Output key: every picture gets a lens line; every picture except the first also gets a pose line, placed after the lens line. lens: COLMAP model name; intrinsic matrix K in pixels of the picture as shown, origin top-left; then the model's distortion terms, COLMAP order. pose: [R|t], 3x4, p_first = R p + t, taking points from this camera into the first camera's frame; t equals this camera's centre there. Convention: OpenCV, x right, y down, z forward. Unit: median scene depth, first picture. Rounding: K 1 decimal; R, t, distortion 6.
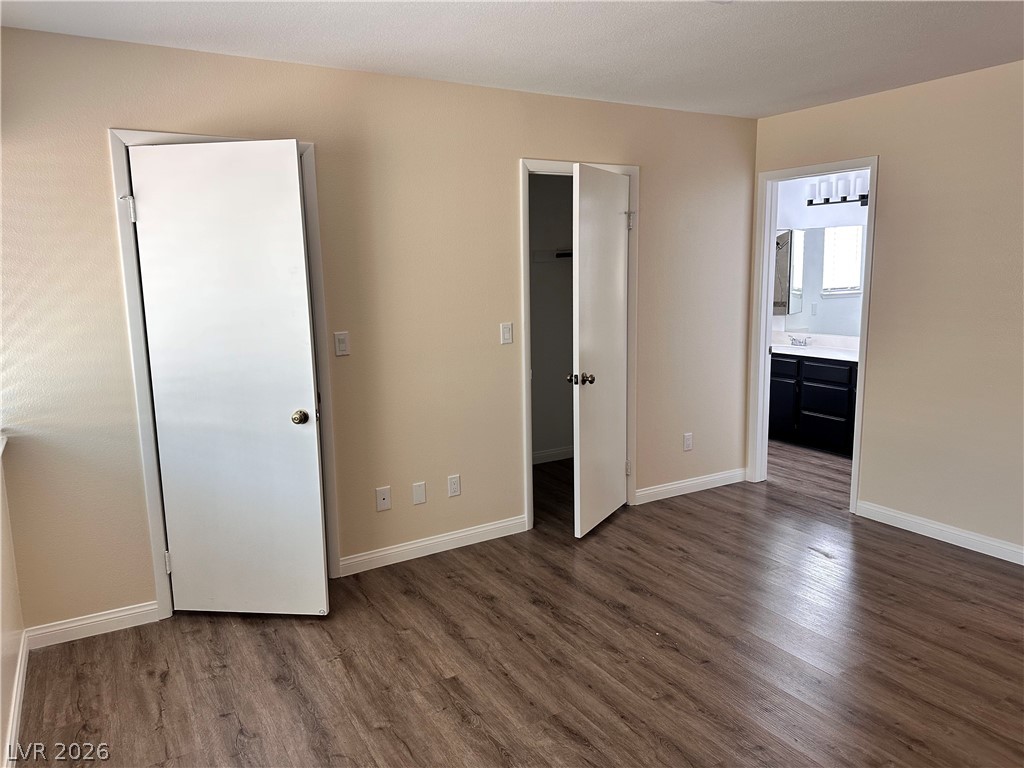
lens RADIAL K [[724.3, 0, 512.0], [0, 724.3, 384.0], [0, 0, 1]] dist [0.051803, -0.048055]
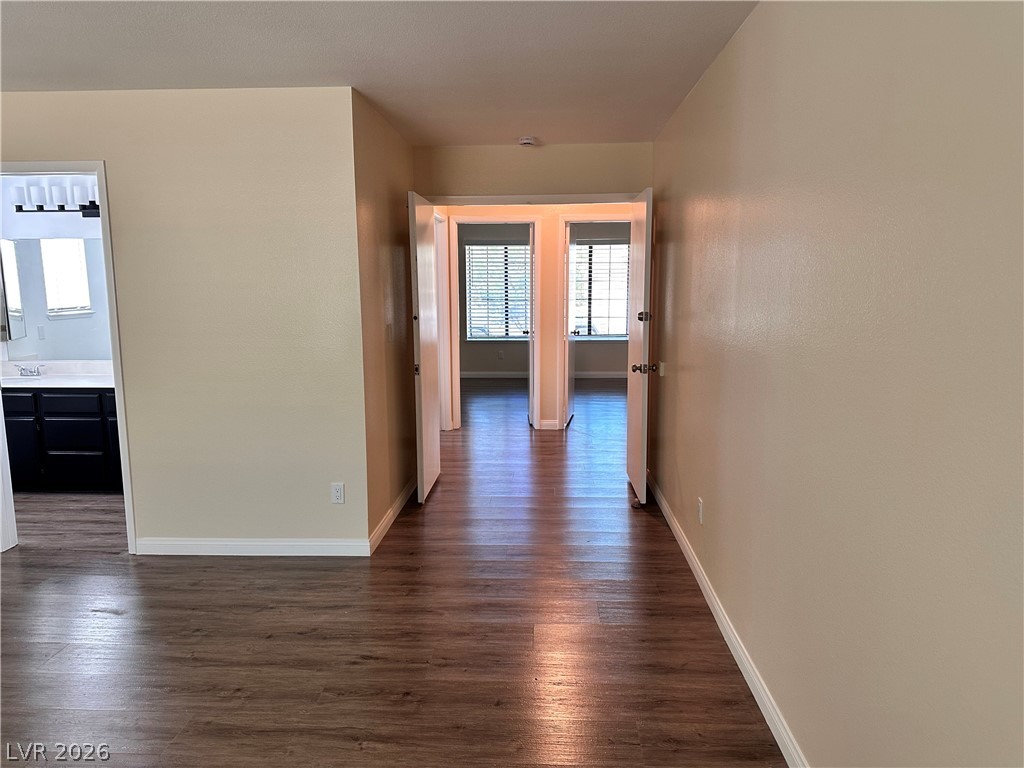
lens RADIAL K [[724.3, 0, 512.0], [0, 724.3, 384.0], [0, 0, 1]] dist [0.051803, -0.048055]
pose [[0.557440, -0.102062, 0.823920, 0.002298], [0.125781, 0.991341, 0.037702, -0.007055], [-0.820634, 0.082616, 0.565451, 0.086192]]
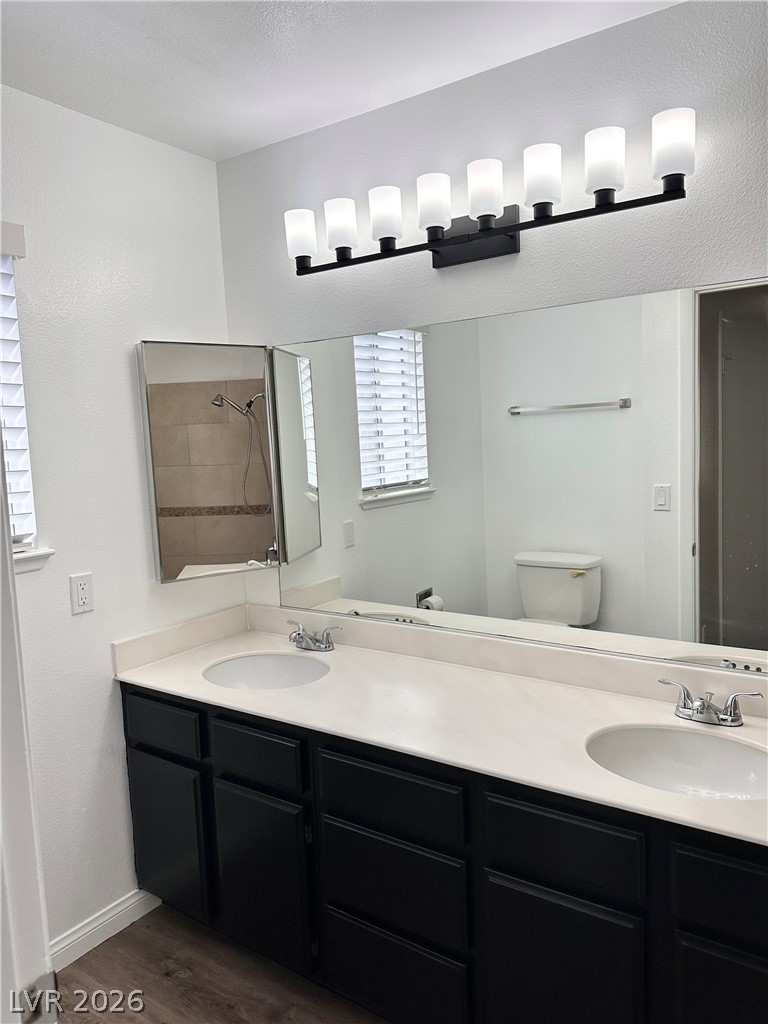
lens RADIAL K [[724.3, 0, 384.0], [0, 724.3, 512.0], [0, 0, 1]] dist [0.051803, -0.048055]
pose [[0.913695, -0.059512, 0.402019, 0.406184], [0.088539, 0.994608, -0.053994, -0.143744], [-0.396638, 0.084928, 0.914038, 0.925105]]
